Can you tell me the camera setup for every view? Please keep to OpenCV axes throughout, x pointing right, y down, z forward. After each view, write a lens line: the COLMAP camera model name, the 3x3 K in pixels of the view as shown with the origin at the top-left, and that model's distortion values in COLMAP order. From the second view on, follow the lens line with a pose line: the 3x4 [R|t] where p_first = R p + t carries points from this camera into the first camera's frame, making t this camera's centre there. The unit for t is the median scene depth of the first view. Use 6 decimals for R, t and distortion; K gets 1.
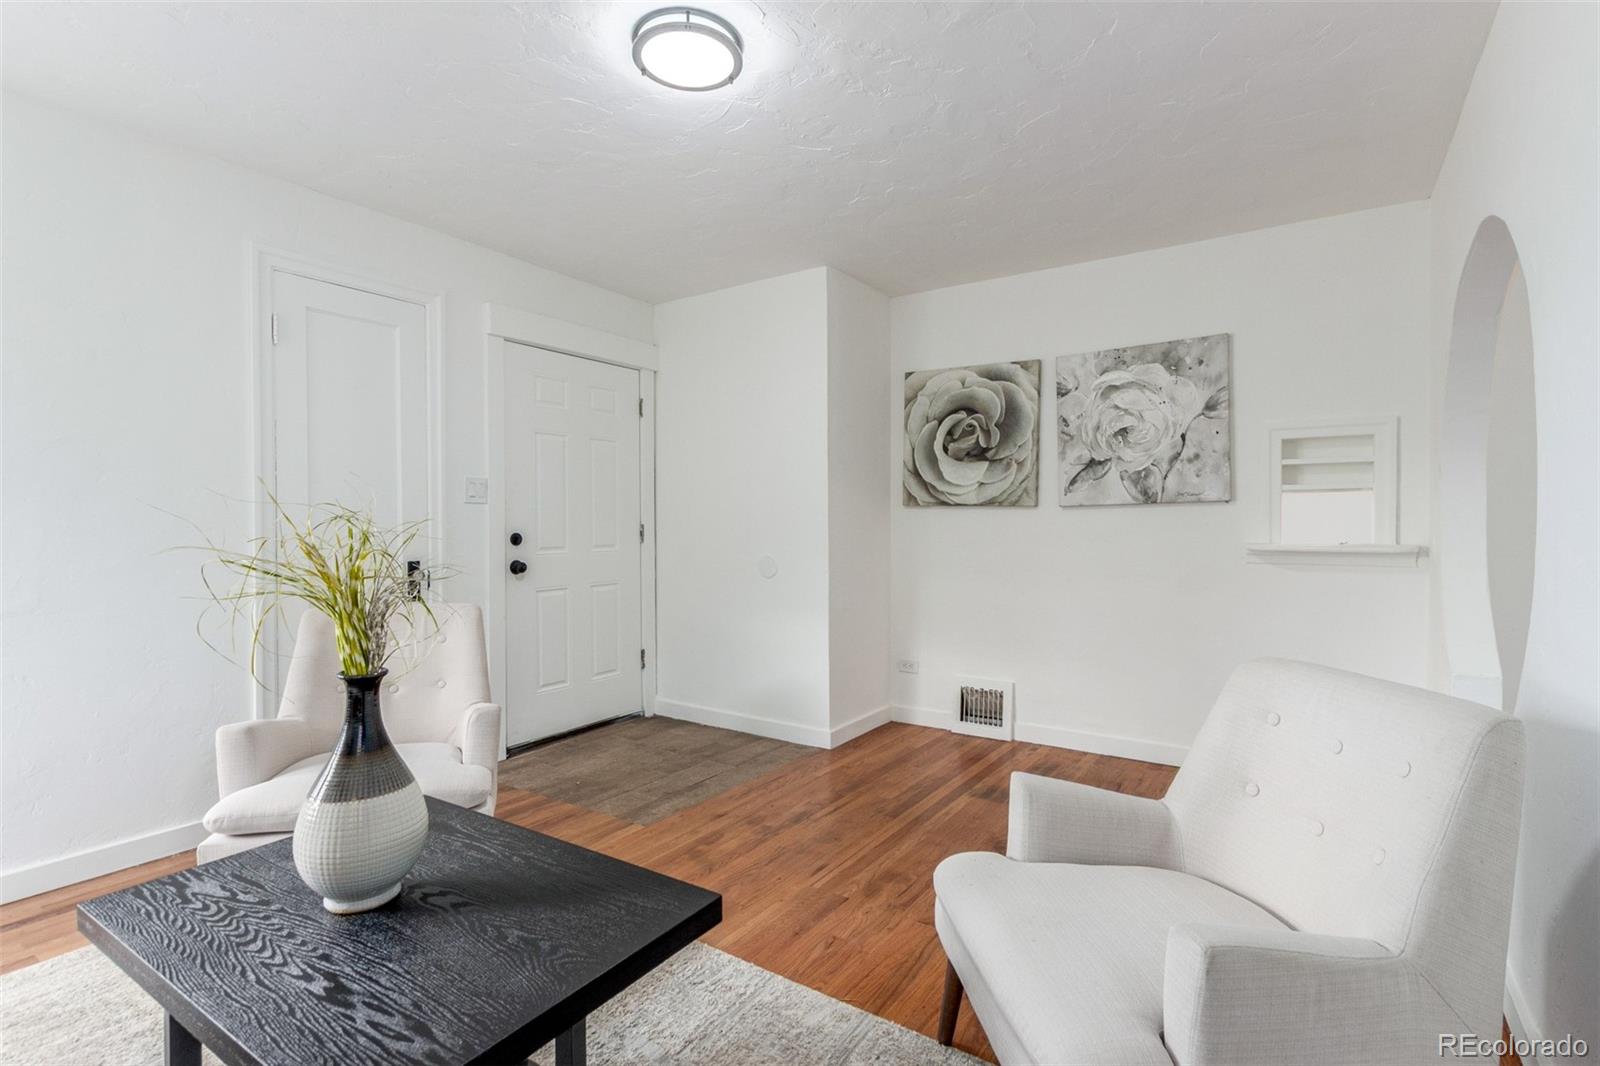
lens RADIAL K [[778.7, 0, 799.0], [0, 778.7, 522.1], [0, 0, 1]] dist [0.001623, 0.000705]
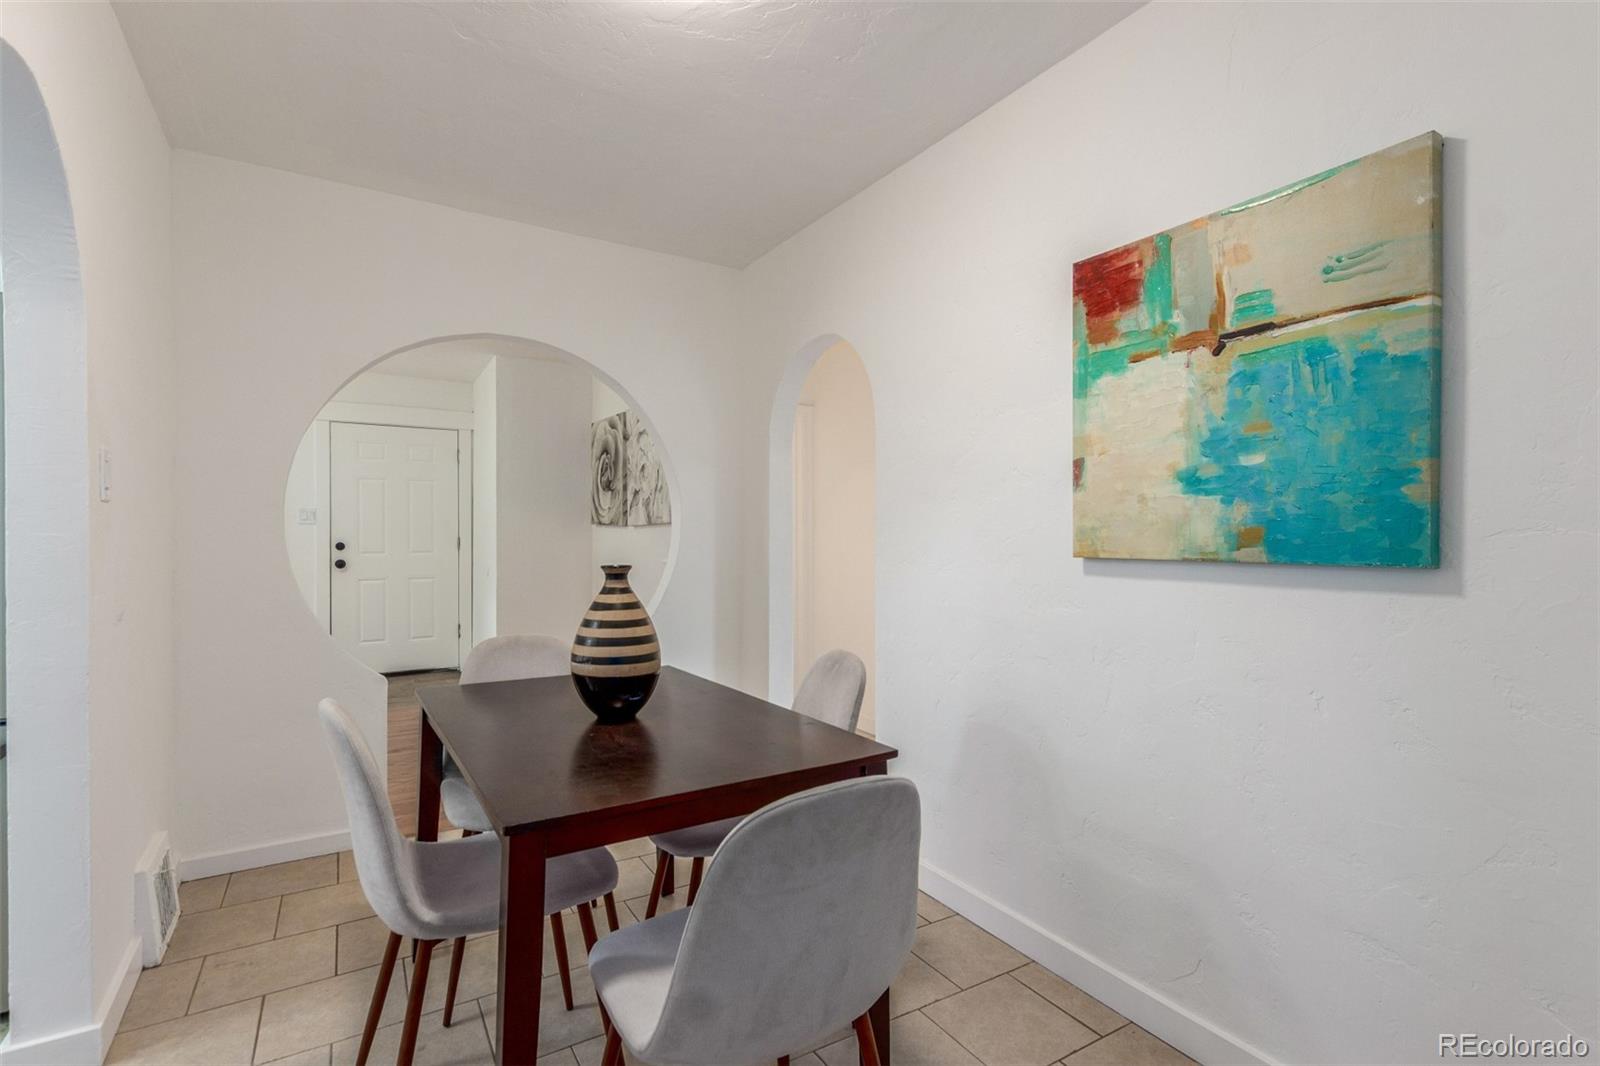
lens RADIAL K [[754.6, 0, 830.0], [0, 754.6, 537.3], [0, 0, 1]] dist [0.002572, 0.000993]
pose [[0.913117, 0.008742, -0.407604, 1.236118], [-0.006317, 0.999953, 0.007295, -0.014486], [0.407649, -0.004087, 0.913129, 0.000229]]
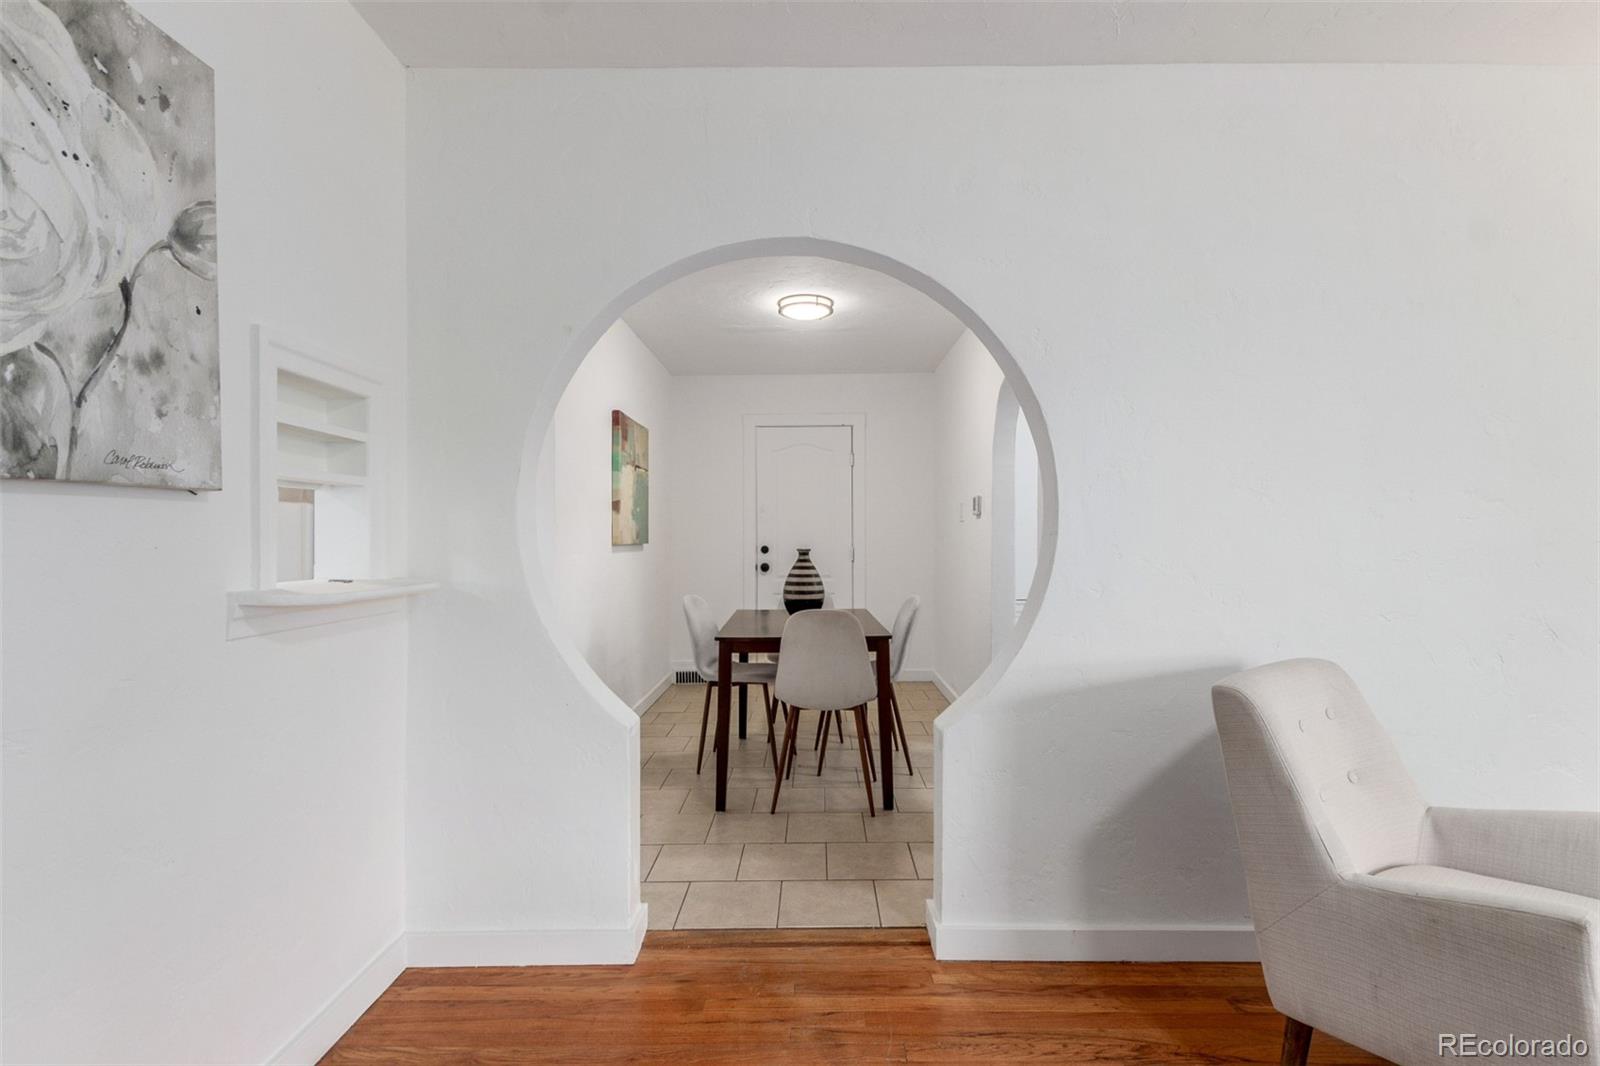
lens RADIAL K [[754.6, 0, 830.0], [0, 754.6, 537.3], [0, 0, 1]] dist [0.002572, 0.000993]
pose [[-0.569814, 0.006255, 0.821750, 0.051424], [0.000098, 0.999972, -0.007543, -0.000305], [-0.821774, -0.004218, -0.569798, 0.930882]]
